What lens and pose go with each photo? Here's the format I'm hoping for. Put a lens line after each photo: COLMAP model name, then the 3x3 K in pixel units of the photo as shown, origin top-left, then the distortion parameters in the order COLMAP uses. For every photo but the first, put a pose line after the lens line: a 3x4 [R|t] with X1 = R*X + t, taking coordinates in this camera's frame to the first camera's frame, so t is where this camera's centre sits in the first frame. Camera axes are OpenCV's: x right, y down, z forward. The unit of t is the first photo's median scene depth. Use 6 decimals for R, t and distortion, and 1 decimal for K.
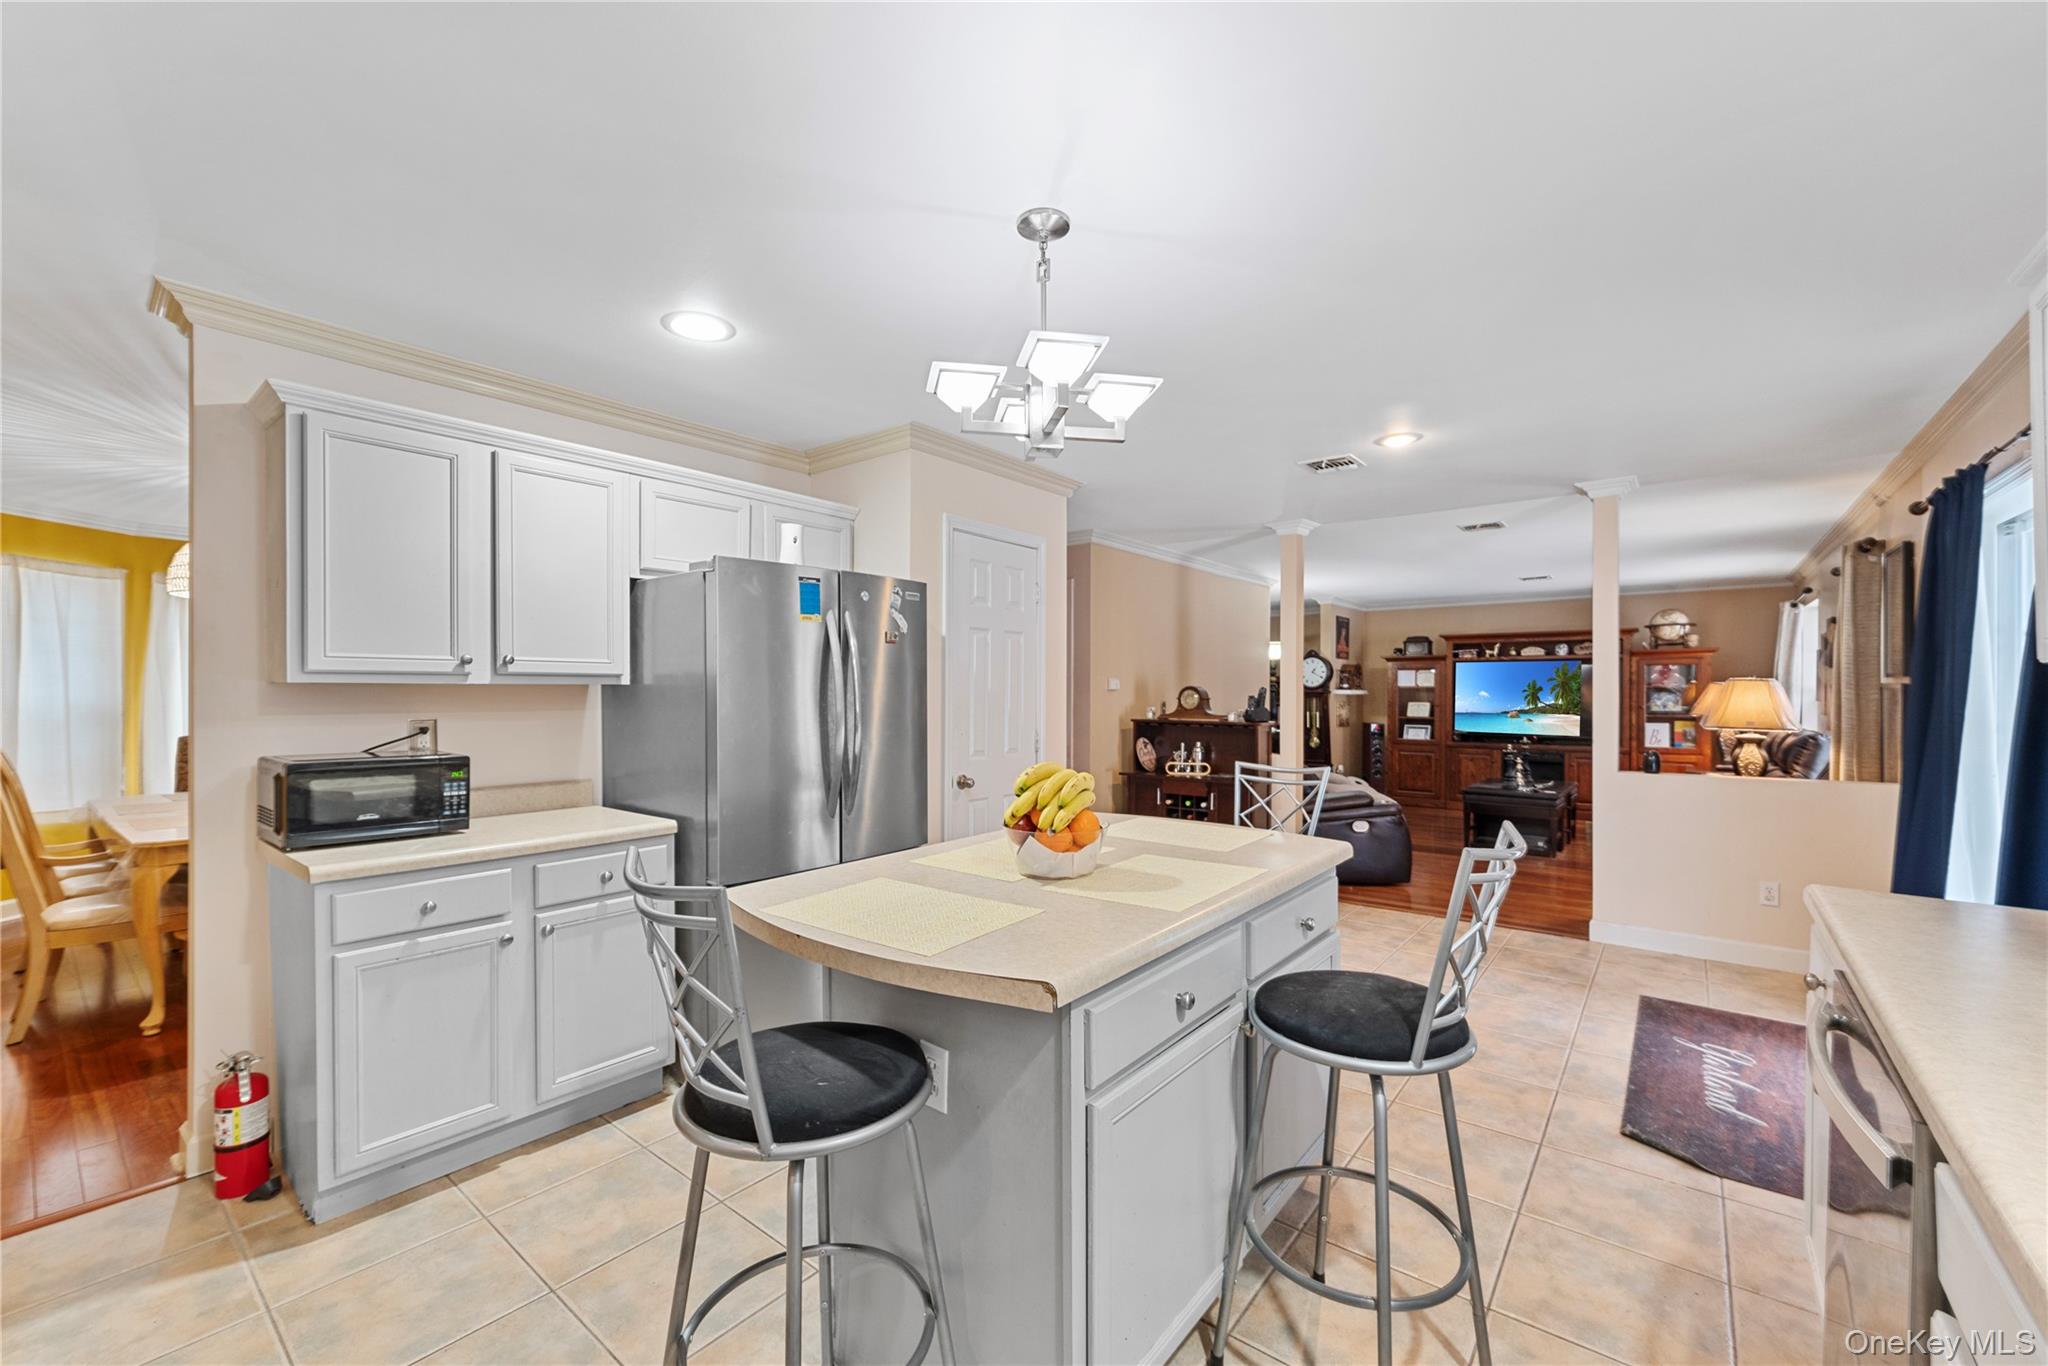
lens RADIAL K [[822.7, 0, 1025.7], [0, 822.7, 688.7], [0, 0, 1]] dist [0.000171, -0.000152]
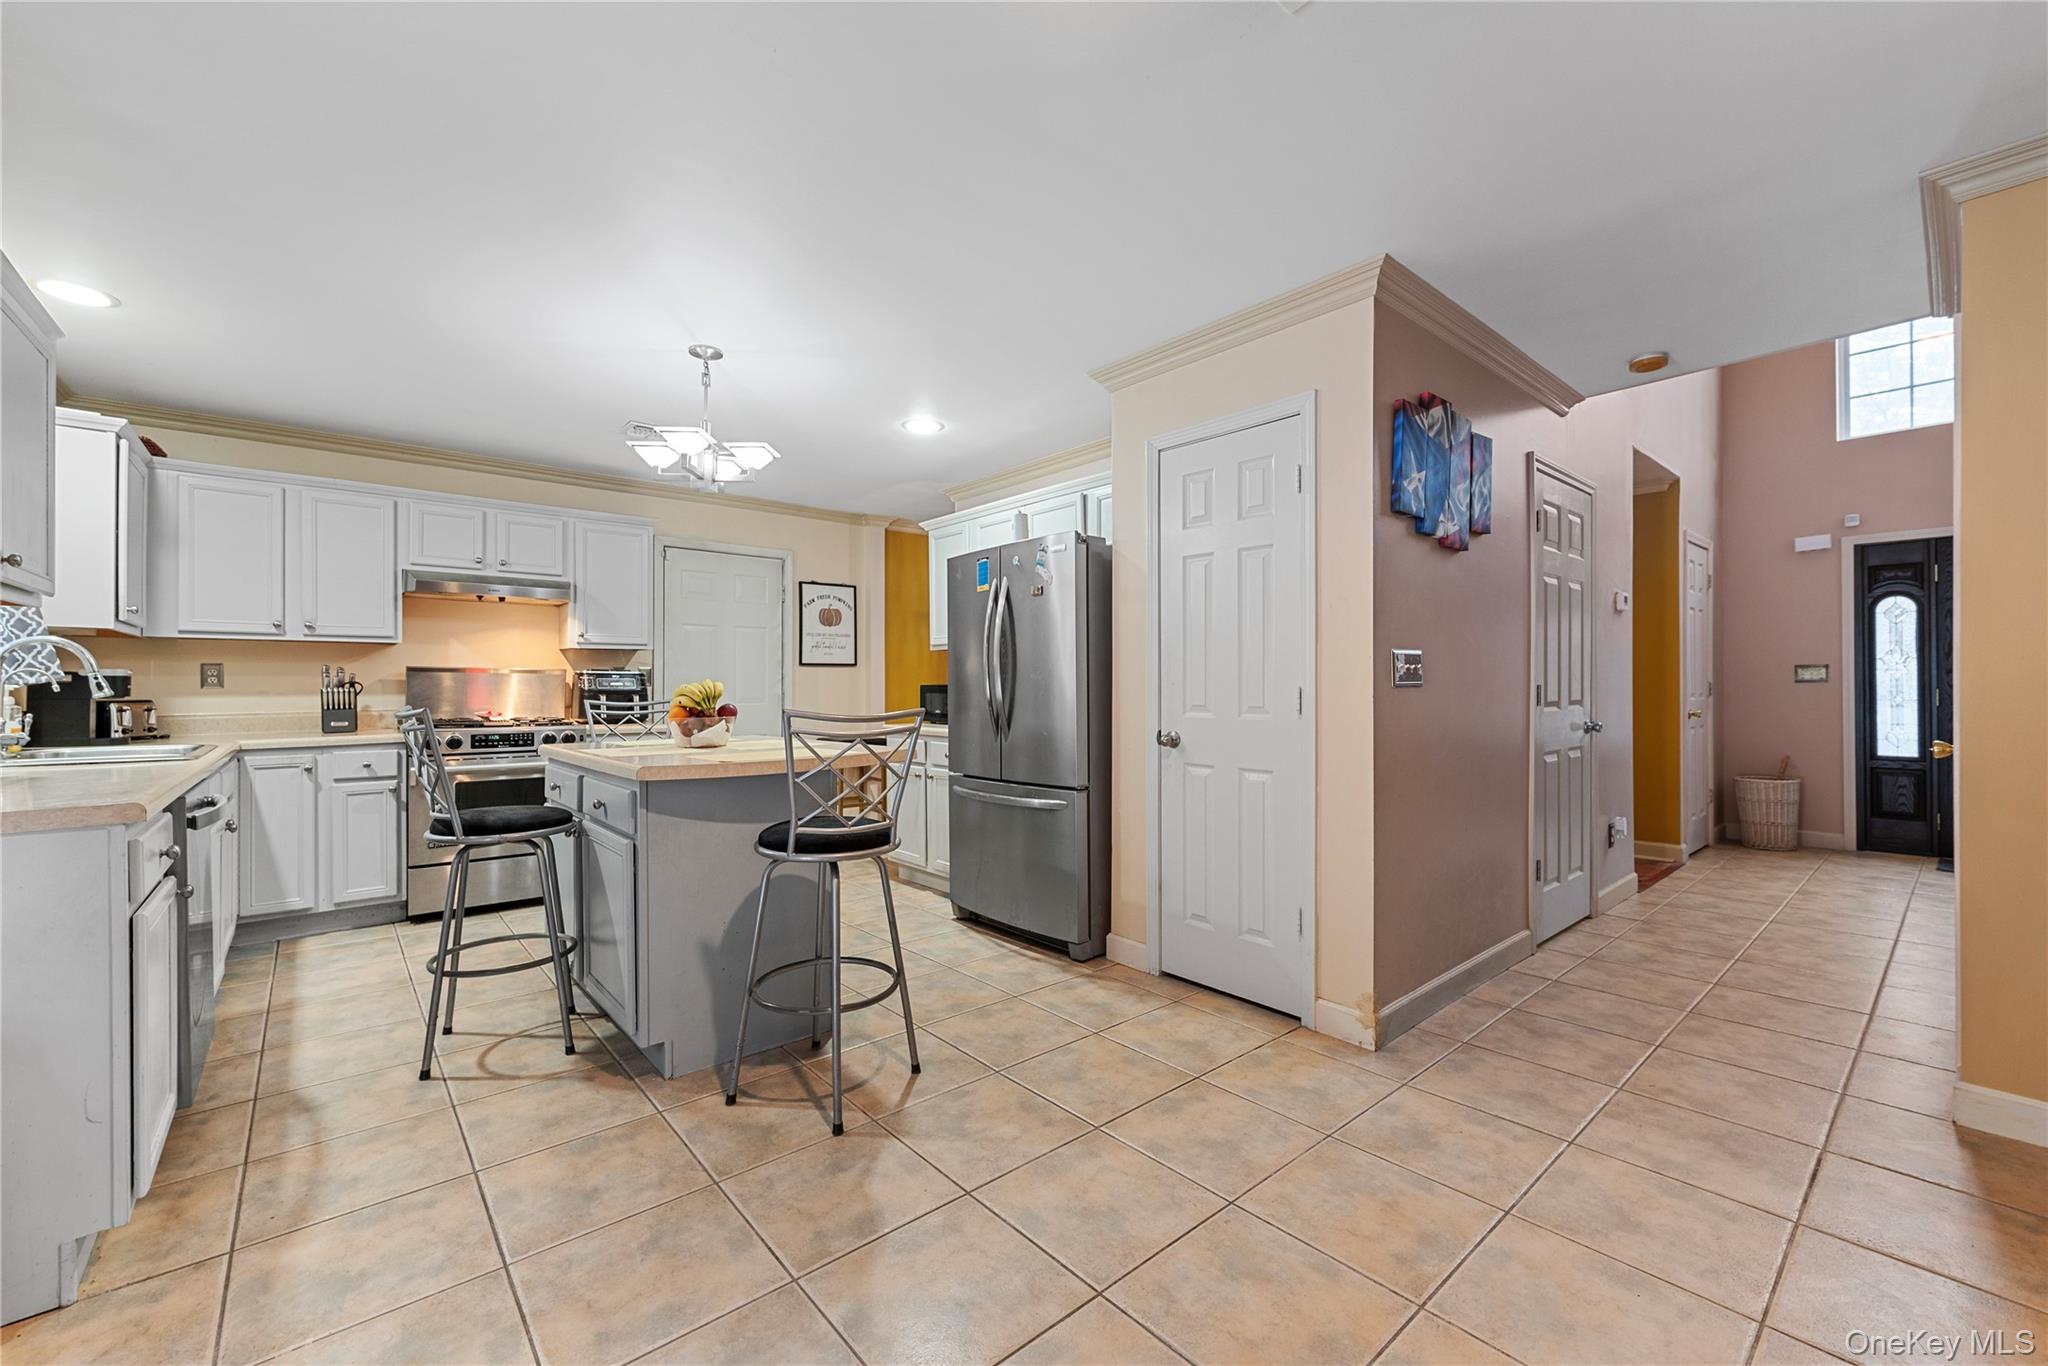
lens RADIAL K [[822.7, 0, 1025.7], [0, 822.7, 688.7], [0, 0, 1]] dist [0.000171, -0.000152]
pose [[-0.180054, 0.003268, -0.983651, 1.493659], [0.001672, 0.999994, 0.003016, 0.091781], [0.983655, -0.001101, -0.180058, 1.903366]]
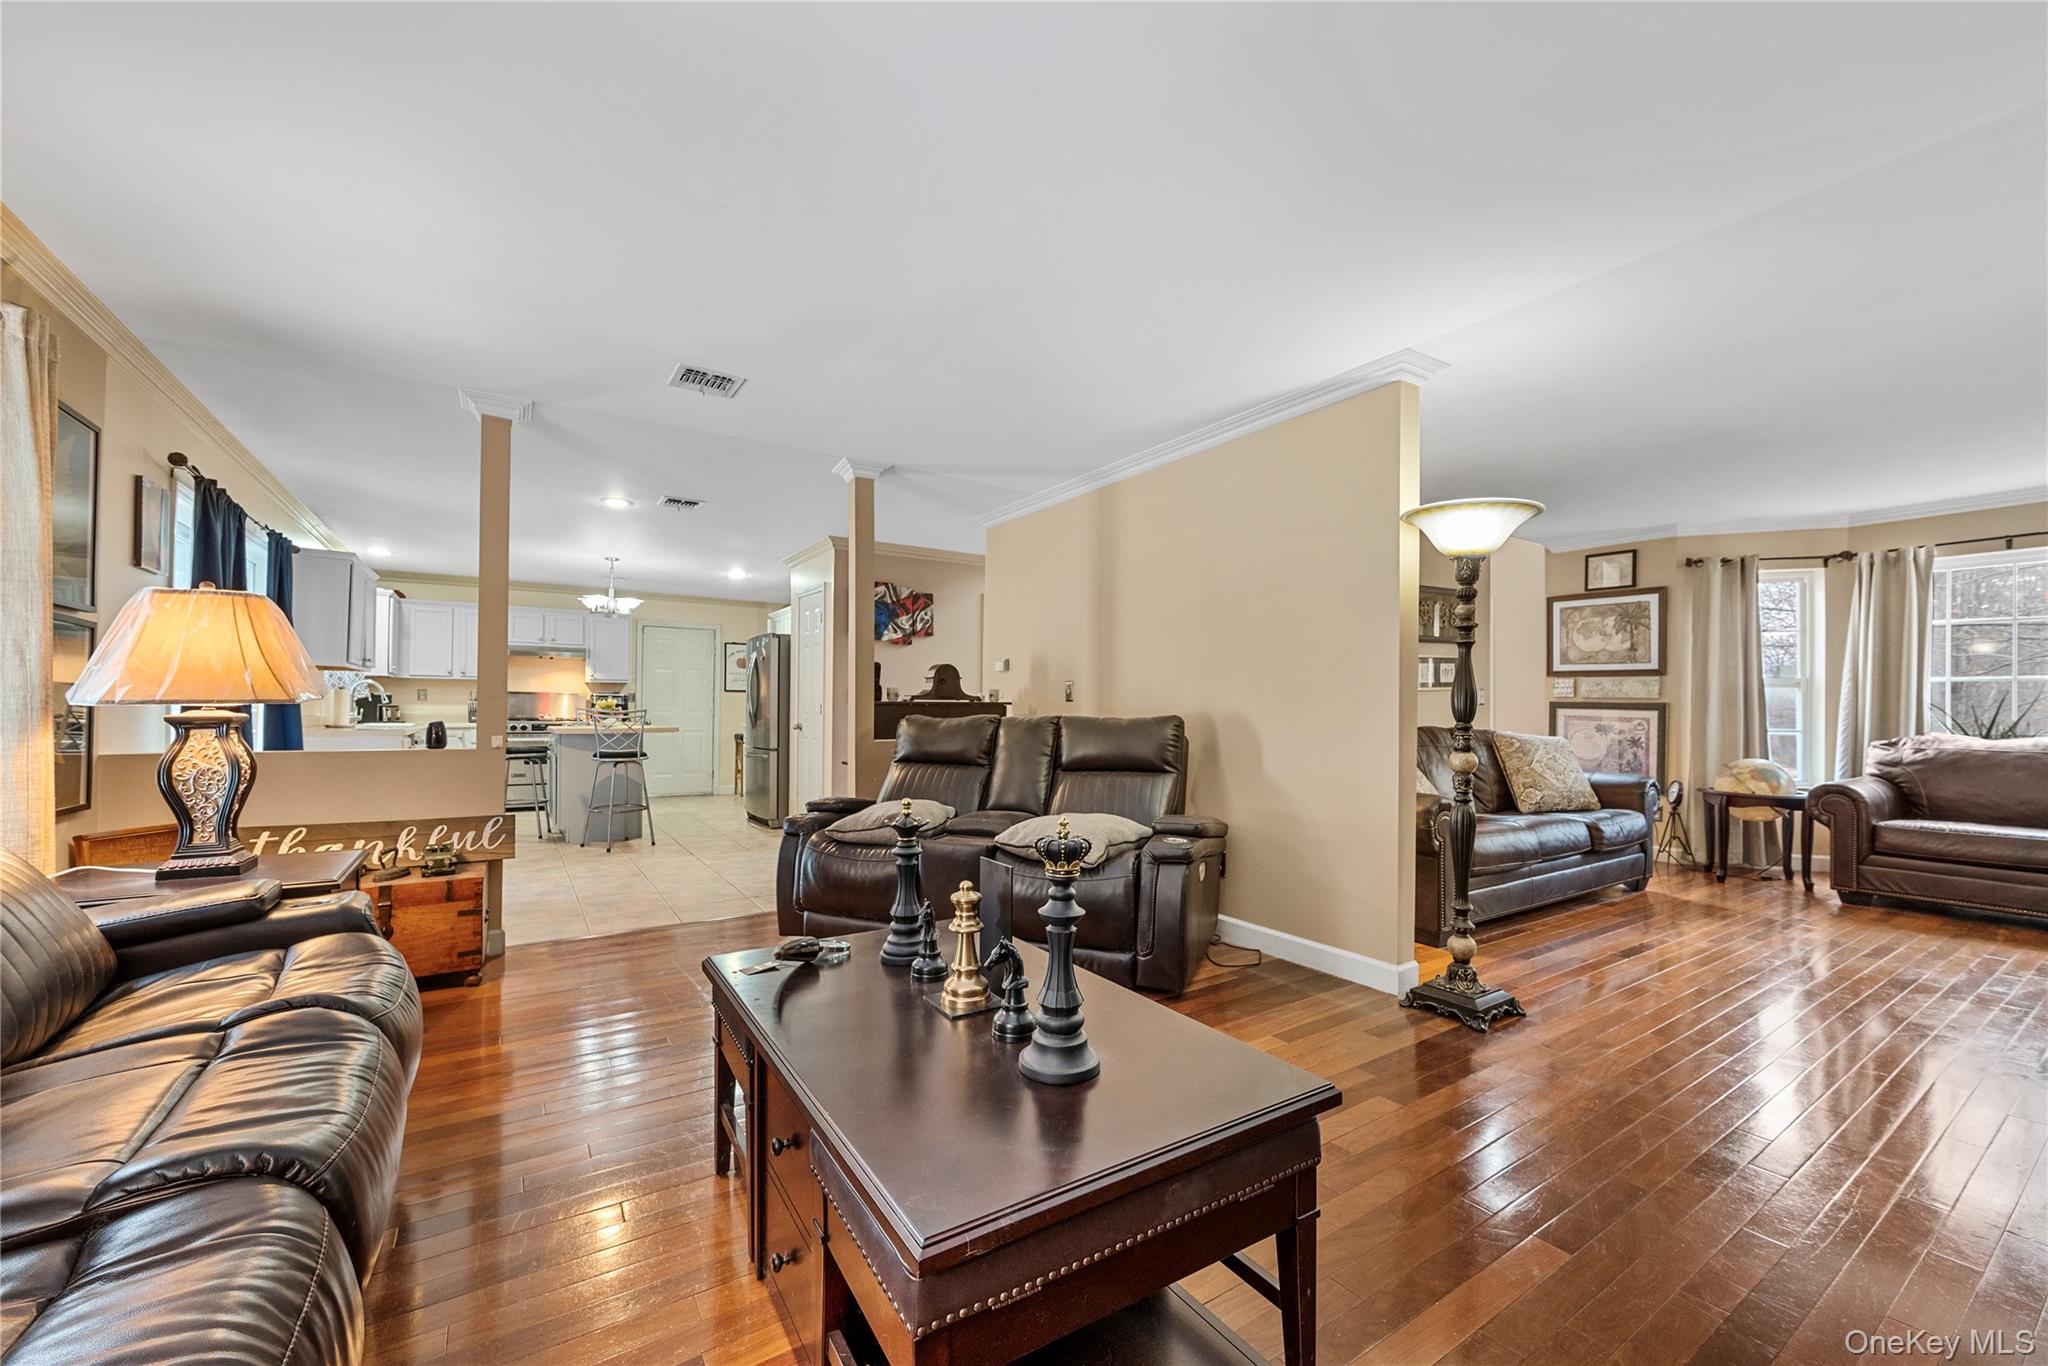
lens RADIAL K [[796.5, 0, 1021.8], [0, 796.5, 709.1], [0, 0, 1]] dist [-0.000120, -0.000032]
pose [[-0.313605, -0.002575, -0.949550, 2.834627], [-0.009233, 0.999957, 0.000338, 0.106101], [0.949509, 0.008873, -0.313616, 3.851357]]
